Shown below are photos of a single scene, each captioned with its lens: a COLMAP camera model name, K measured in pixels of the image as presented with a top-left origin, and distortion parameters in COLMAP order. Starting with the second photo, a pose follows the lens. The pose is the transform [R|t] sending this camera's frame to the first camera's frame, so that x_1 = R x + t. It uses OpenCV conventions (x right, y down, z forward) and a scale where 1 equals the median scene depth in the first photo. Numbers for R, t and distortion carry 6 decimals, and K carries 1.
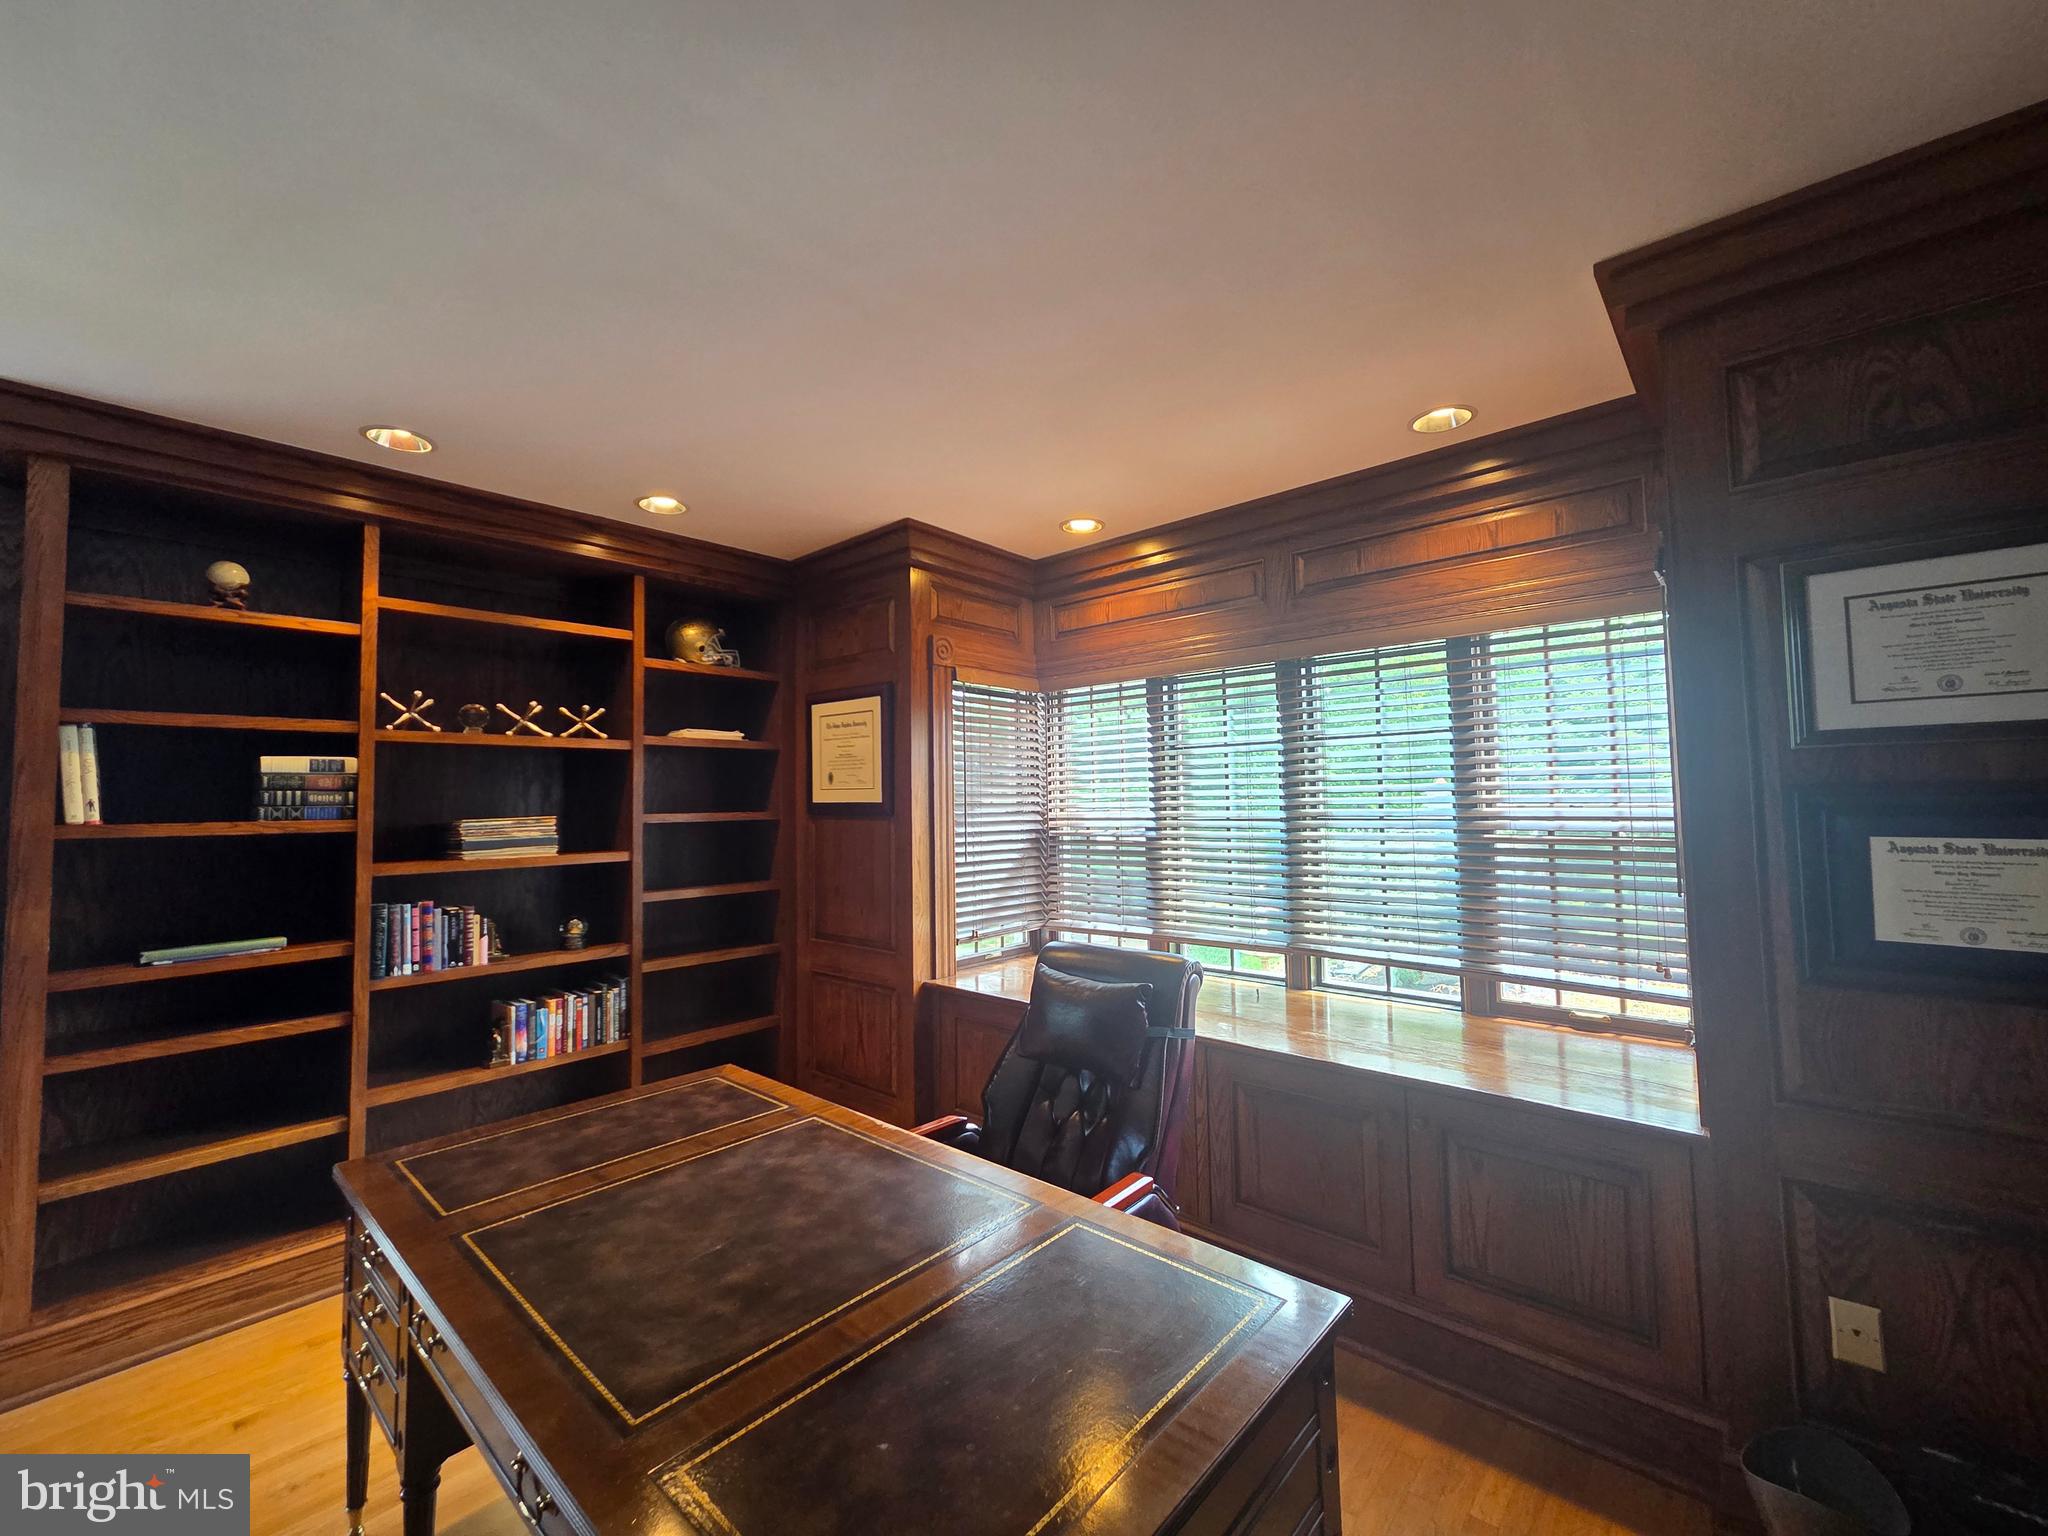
lens RADIAL K [[833.1, 0, 1038.4], [0, 833.1, 757.3], [0, 0, 1]] dist [0.002018, 0.000248]
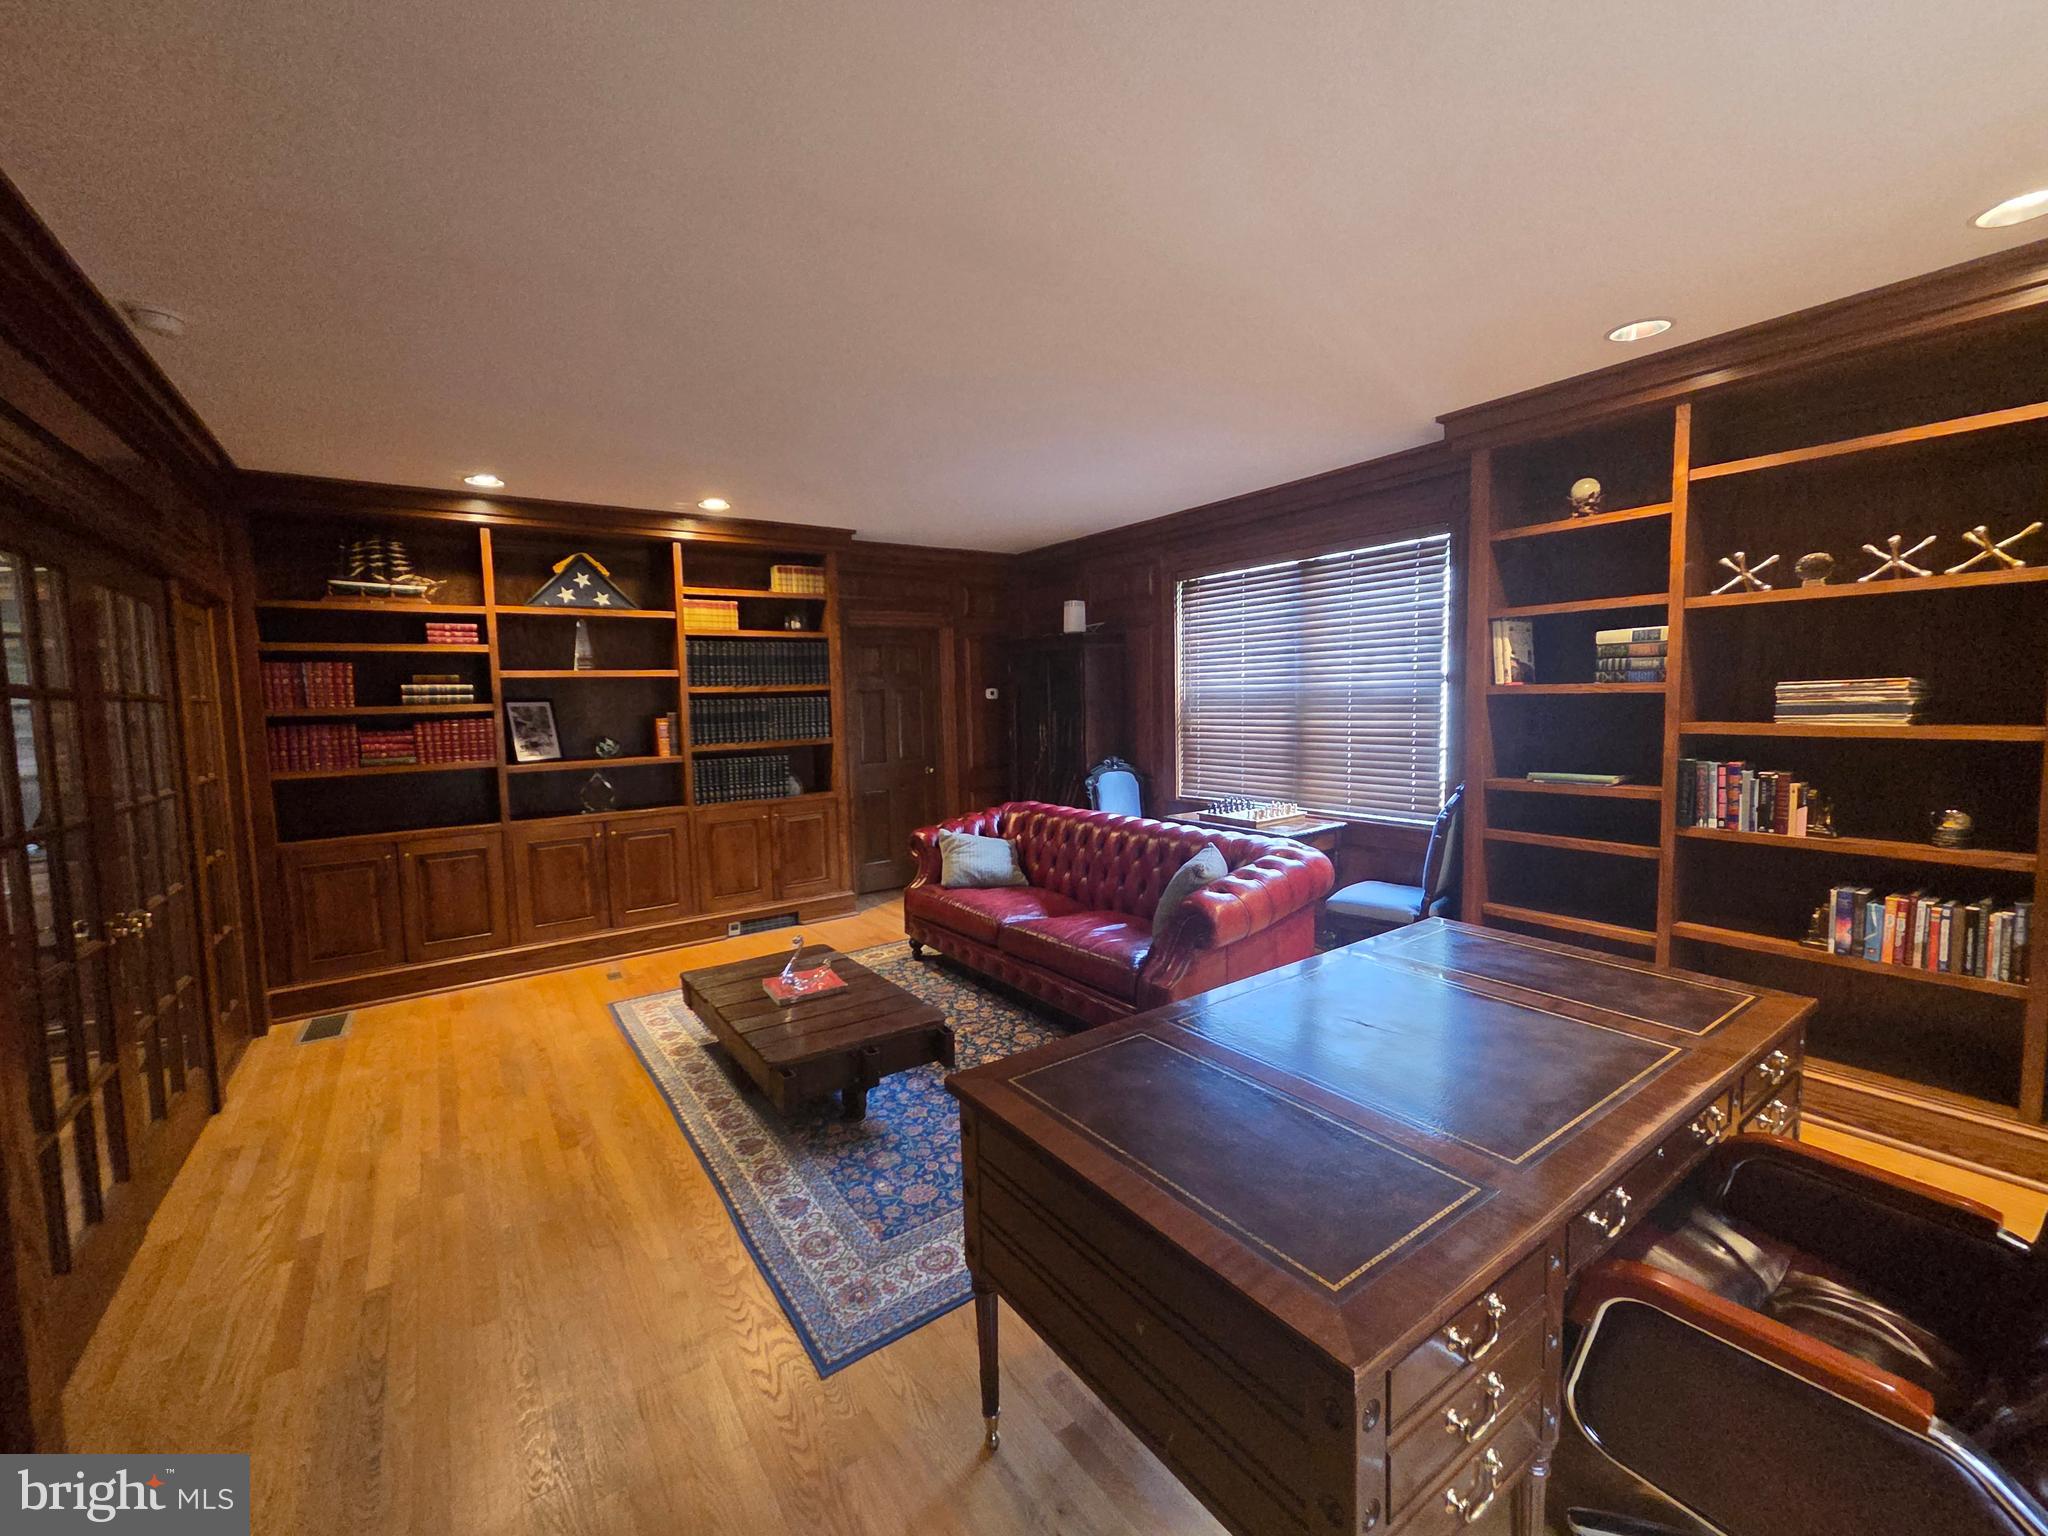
lens RADIAL K [[833.1, 0, 1031.6], [0, 833.1, 761.9], [0, 0, 1]] dist [0.002018, 0.000248]
pose [[-0.219511, 0.099563, -0.970516, 0.458971], [0.078857, 0.993335, 0.084068, 0.019837], [0.972418, -0.058078, -0.225900, 0.408545]]
